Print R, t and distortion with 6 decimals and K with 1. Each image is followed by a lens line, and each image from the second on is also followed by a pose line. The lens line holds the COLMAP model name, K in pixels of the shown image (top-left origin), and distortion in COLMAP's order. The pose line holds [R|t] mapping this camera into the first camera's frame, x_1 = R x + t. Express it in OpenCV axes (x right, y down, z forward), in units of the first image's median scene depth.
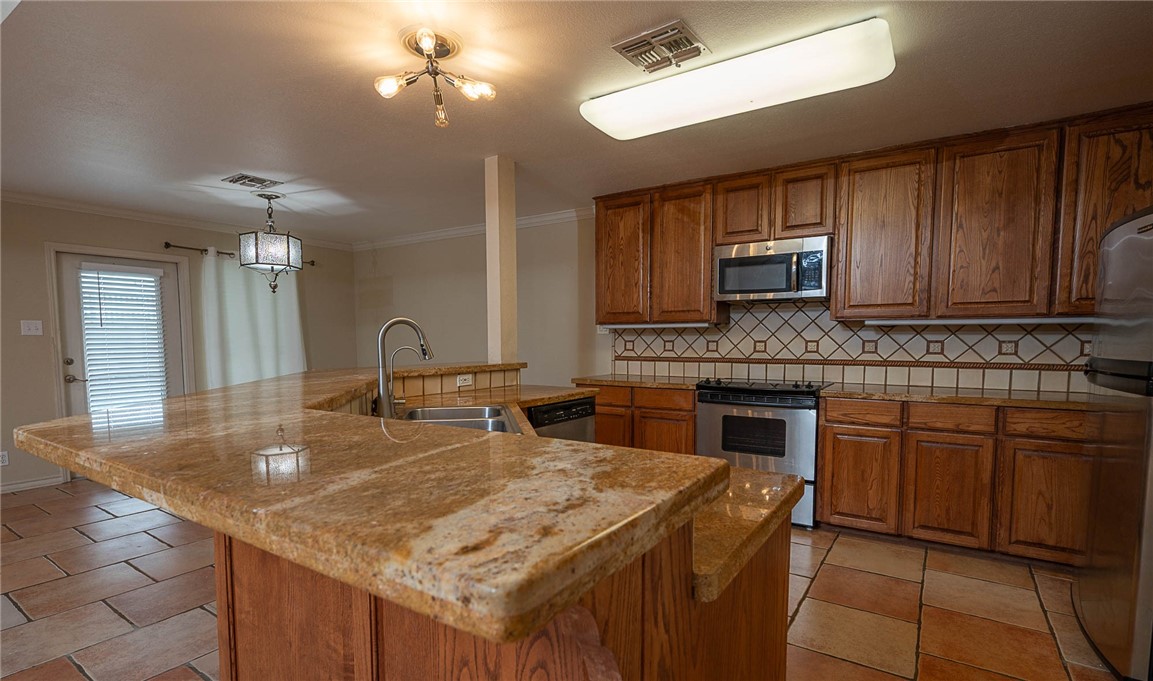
lens RADIAL K [[556.2, 0, 538.7], [0, 556.2, 373.2], [0, 0, 1]] dist [-0.000725, 0.000092]
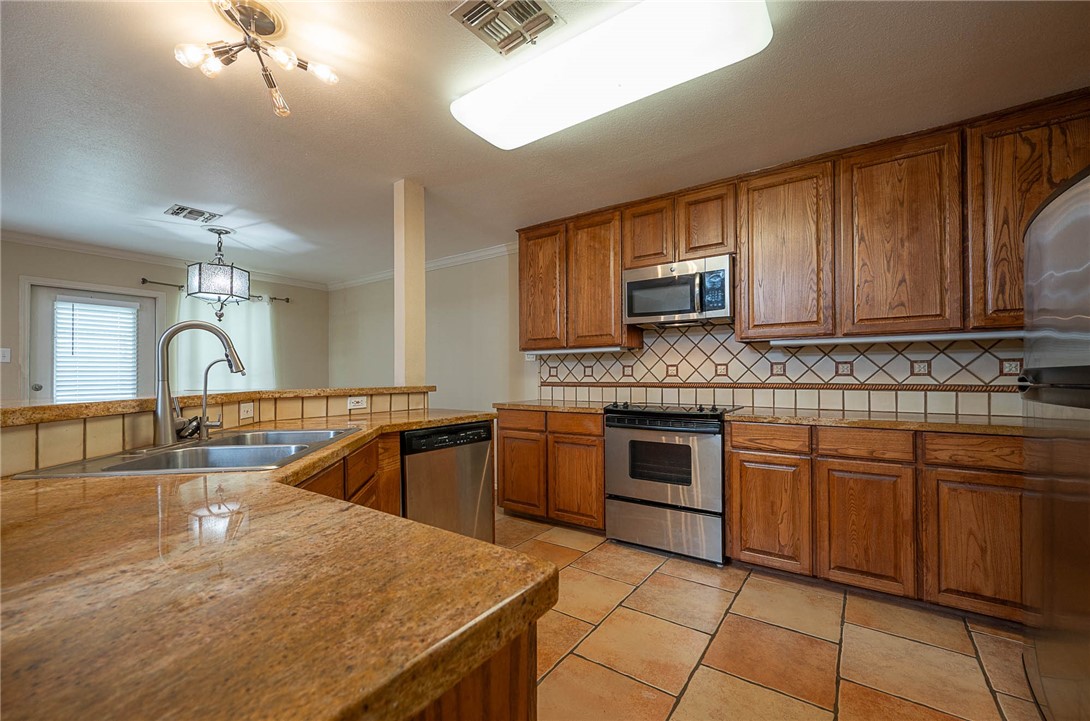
lens RADIAL K [[444.1, 0, 547.8], [0, 444.1, 367.2], [0, 0, 1]] dist [-0.000585, 0.000043]
pose [[0.999908, 0.003582, 0.013089, 0.198486], [-0.002447, 0.996315, -0.085733, 0.017662], [-0.013347, 0.085693, 0.996232, 0.252262]]
